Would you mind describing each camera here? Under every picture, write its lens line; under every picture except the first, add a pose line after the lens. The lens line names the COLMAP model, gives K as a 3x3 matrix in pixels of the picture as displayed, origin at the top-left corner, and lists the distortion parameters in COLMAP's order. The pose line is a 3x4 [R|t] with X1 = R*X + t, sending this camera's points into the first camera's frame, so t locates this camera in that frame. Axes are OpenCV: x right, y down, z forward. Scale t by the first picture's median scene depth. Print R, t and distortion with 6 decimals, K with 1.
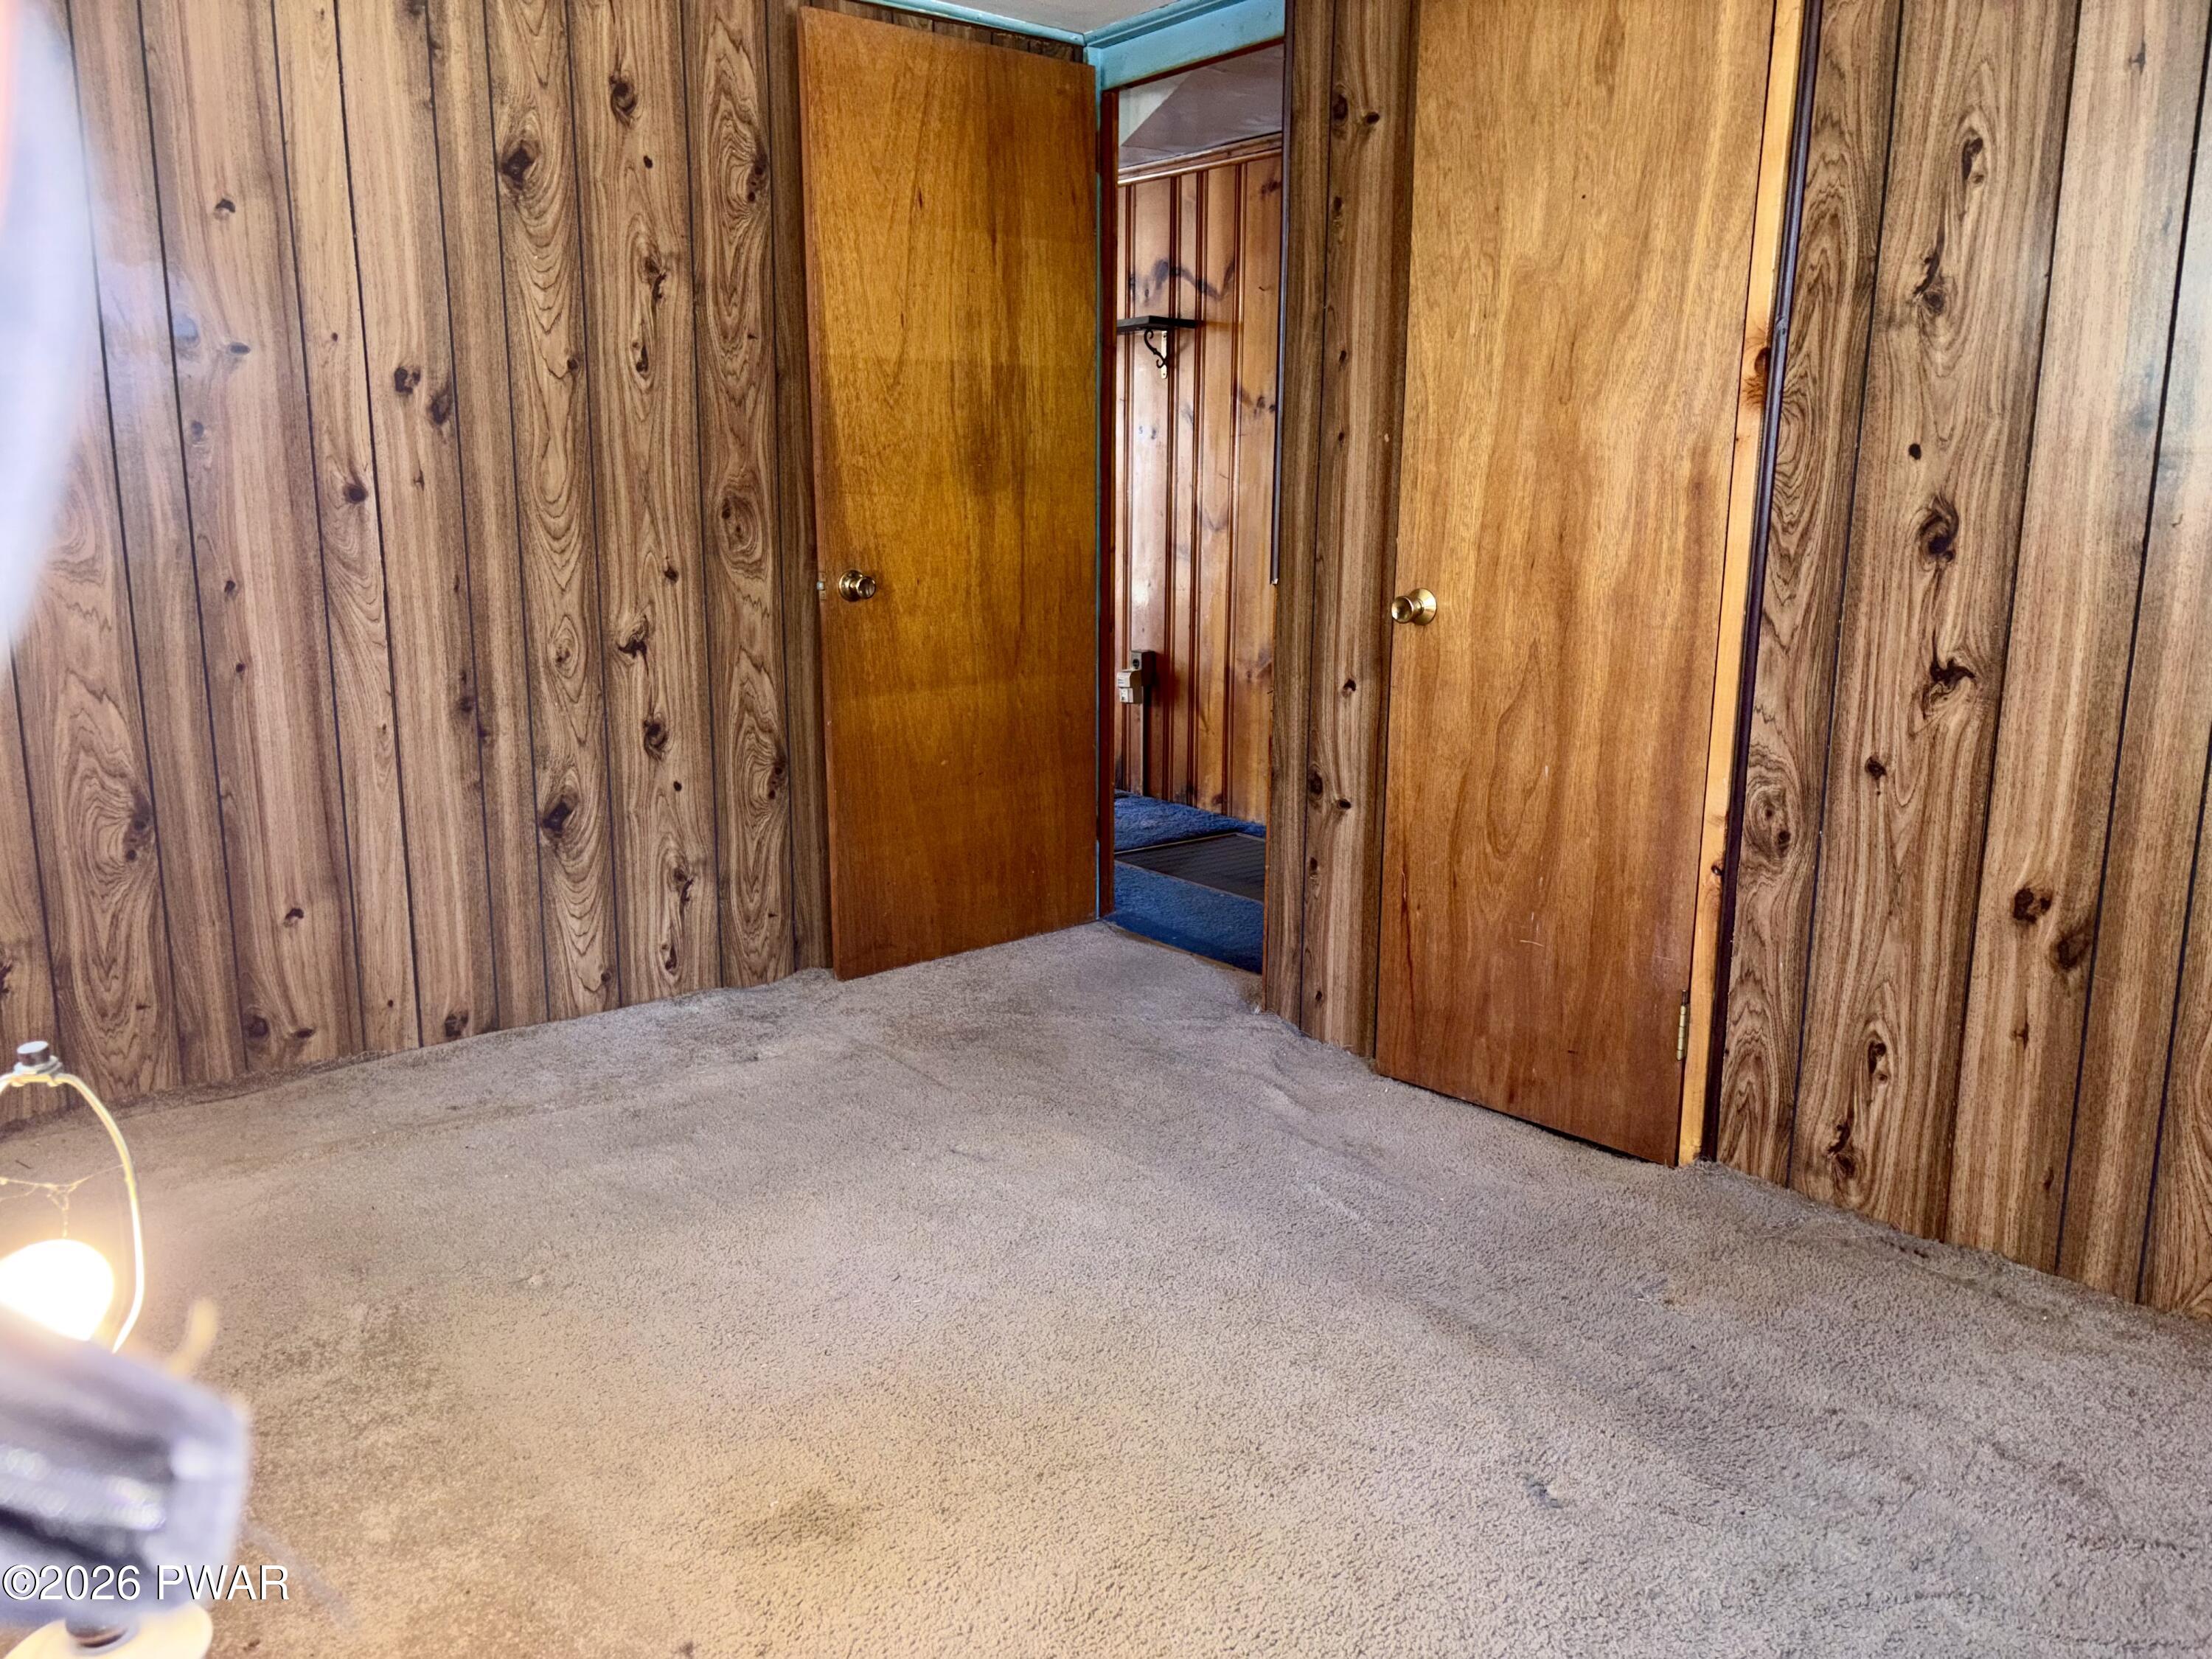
lens RADIAL K [[1676.0, 0, 1109.1], [0, 1676.0, 827.0], [0, 0, 1]] dist [0.058852, -0.055635]
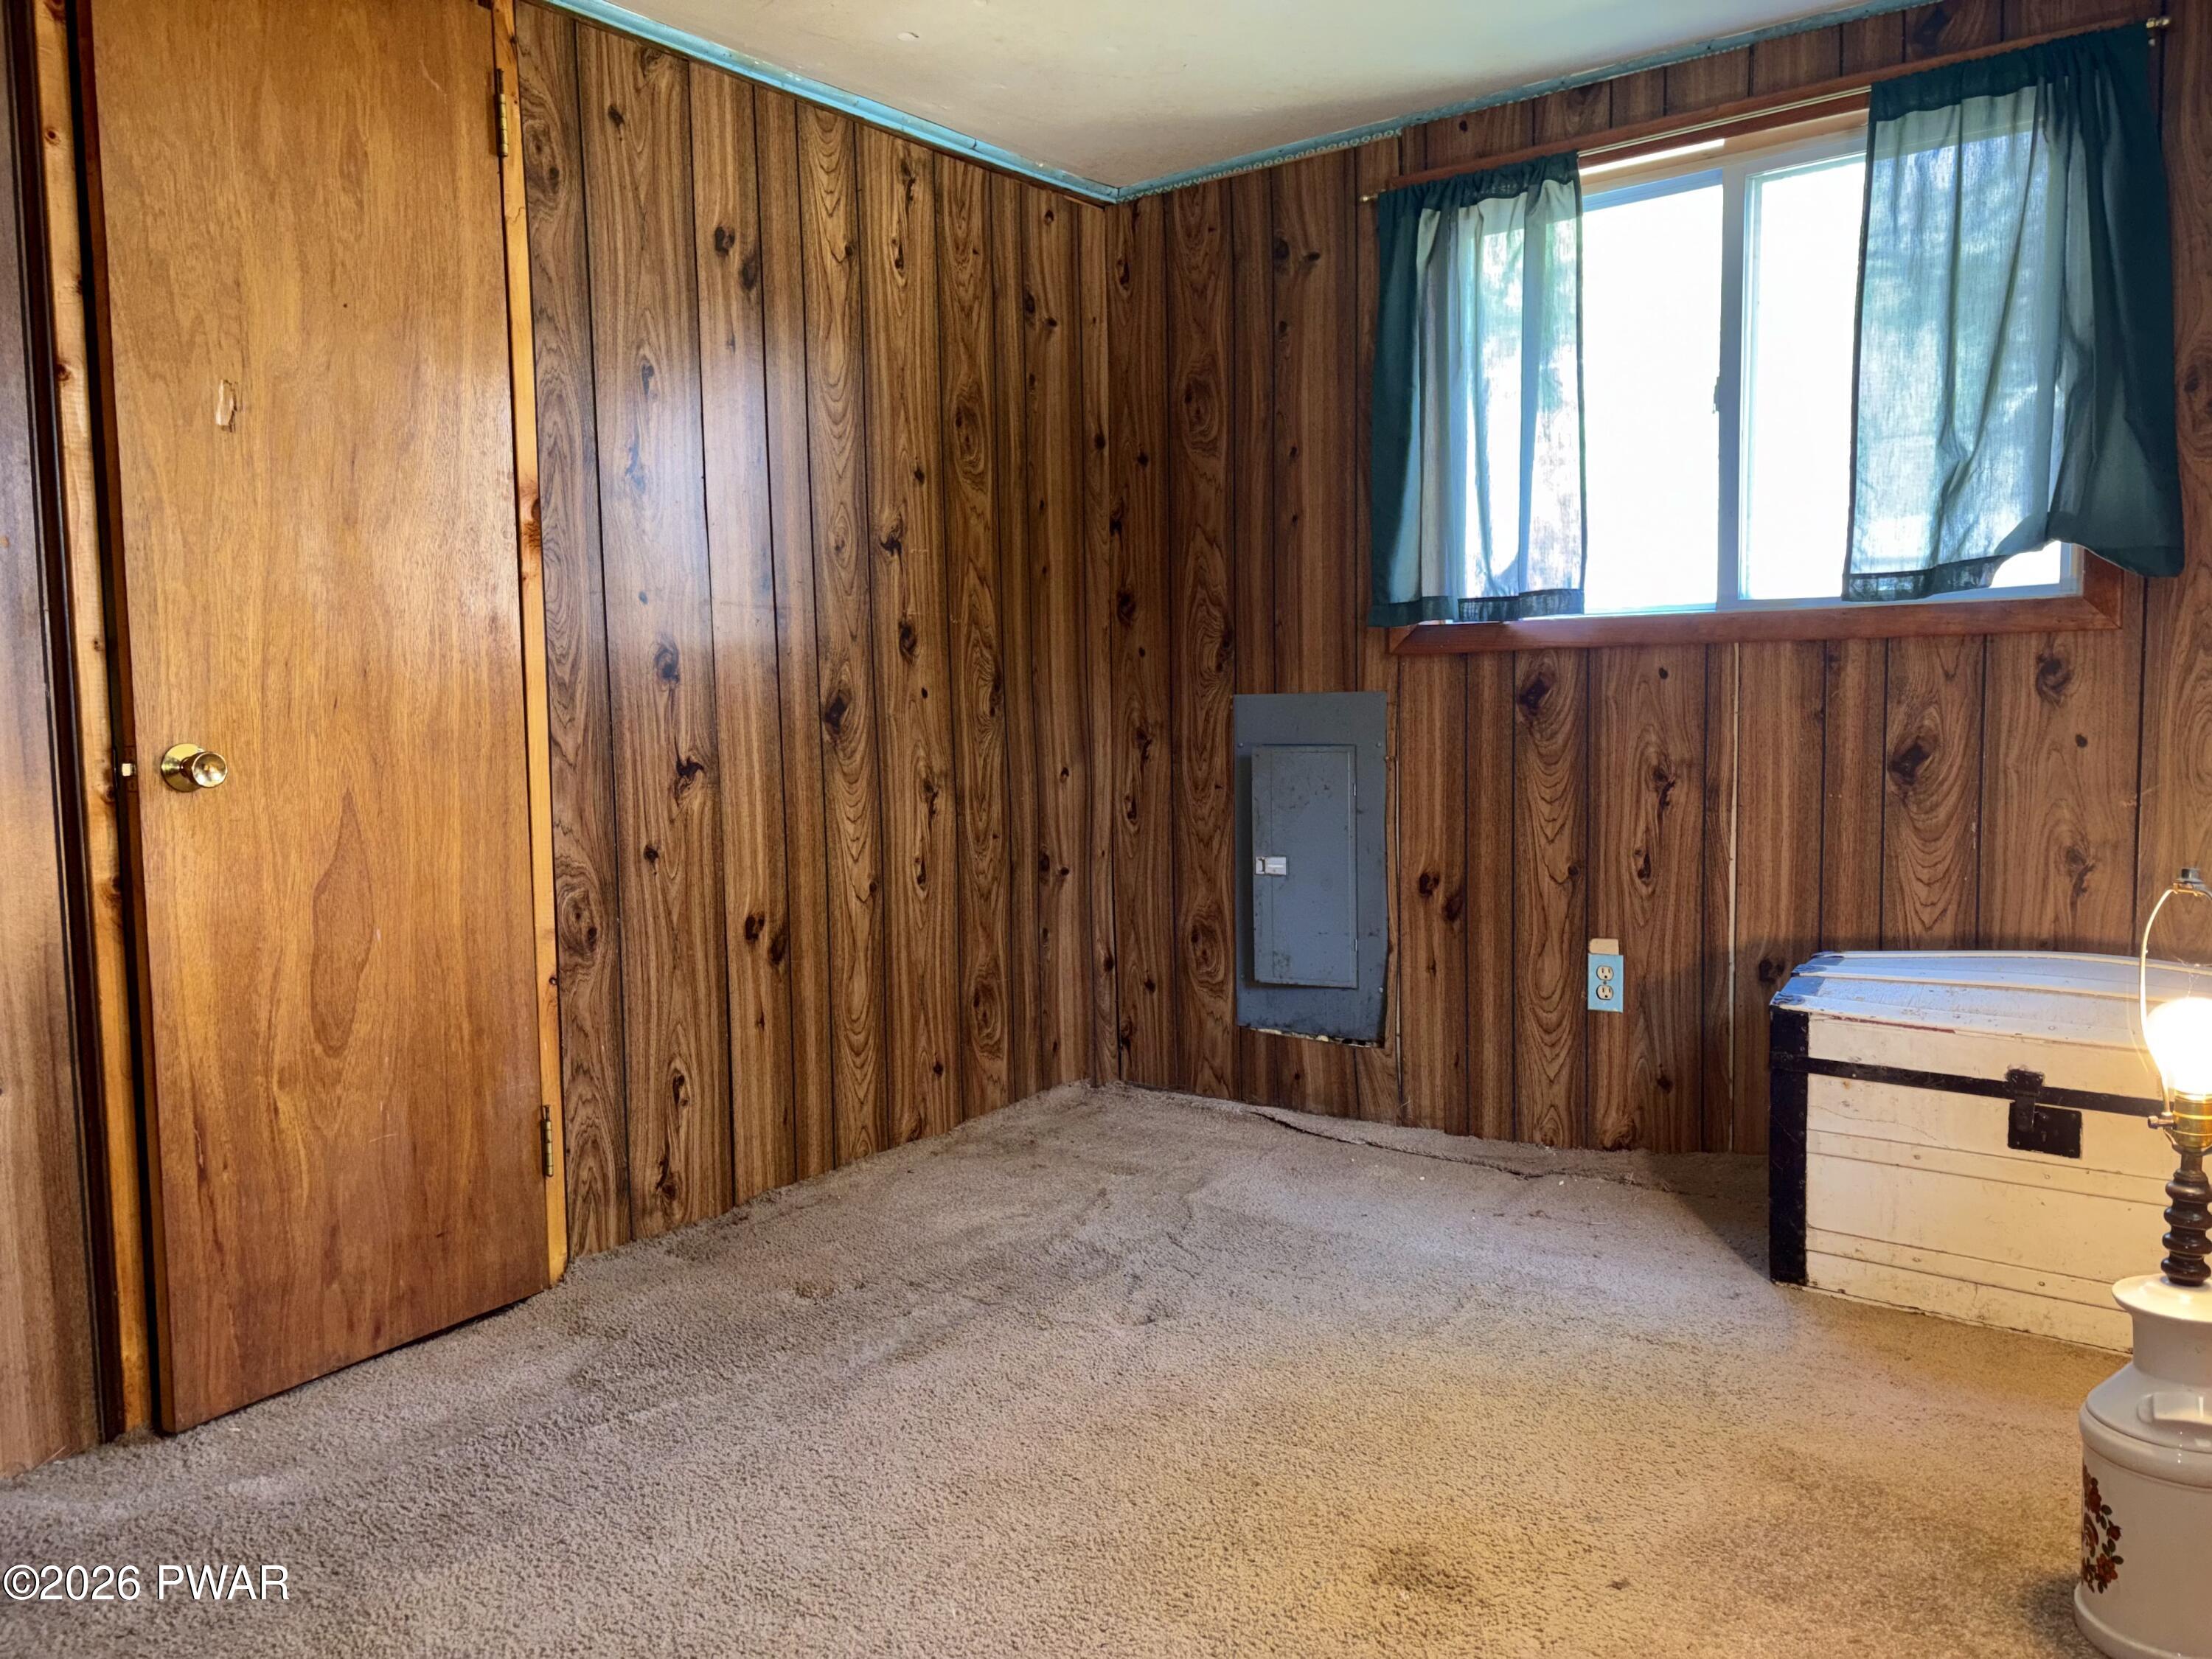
lens RADIAL K [[1676.0, 0, 1109.1], [0, 1676.0, 828.6], [0, 0, 1]] dist [0.058852, -0.055635]
pose [[-0.251485, -0.073657, 0.965054, -0.785160], [0.218812, 0.966957, 0.130823, -0.136669], [-0.942802, 0.244066, -0.227058, 0.948741]]
